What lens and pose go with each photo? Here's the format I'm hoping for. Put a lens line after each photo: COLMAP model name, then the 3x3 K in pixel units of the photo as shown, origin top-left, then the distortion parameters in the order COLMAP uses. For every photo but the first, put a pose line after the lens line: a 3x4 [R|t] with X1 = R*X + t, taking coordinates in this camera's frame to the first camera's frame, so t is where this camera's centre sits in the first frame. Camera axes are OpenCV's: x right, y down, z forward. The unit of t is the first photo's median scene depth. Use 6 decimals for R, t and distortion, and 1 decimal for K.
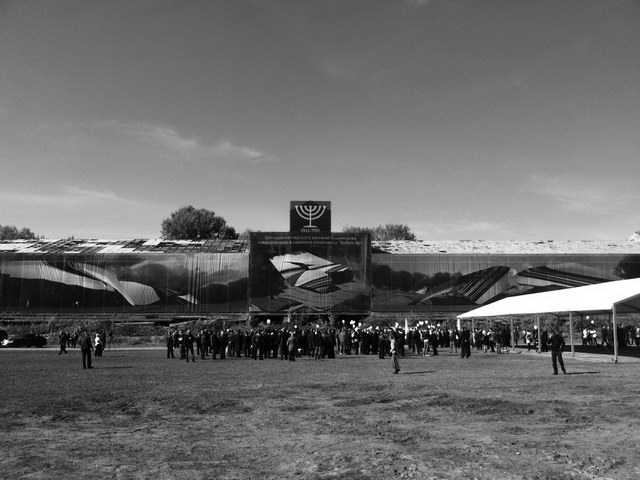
lens RADIAL K [[594.3, 0, 320.0], [0, 594.3, 240.0], [0, 0, 1]] dist [0.100206, -0.295251]
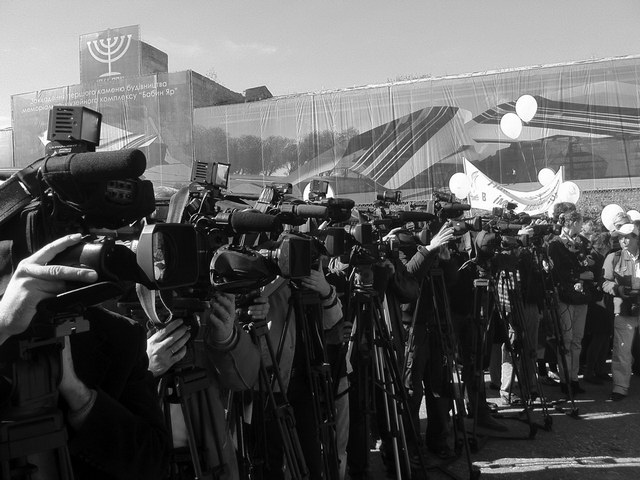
lens RADIAL K [[594.3, 0, 320.0], [0, 594.3, 240.0], [0, 0, 1]] dist [0.100206, -0.295251]
pose [[0.939324, -0.034532, -0.341290, 0.376692], [0.077725, 0.990470, 0.113705, 0.088242], [0.334111, -0.133333, 0.933055, 0.518601]]
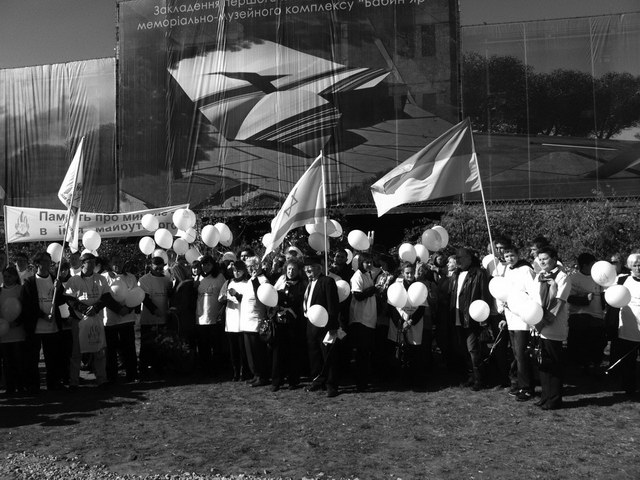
lens RADIAL K [[594.3, 0, 320.0], [0, 594.3, 240.0], [0, 0, 1]] dist [0.100206, -0.295251]
pose [[0.965740, -0.018813, -0.258829, 0.094814], [0.040569, 0.996051, 0.078971, 0.109662], [0.256321, -0.086766, 0.962690, 0.661569]]
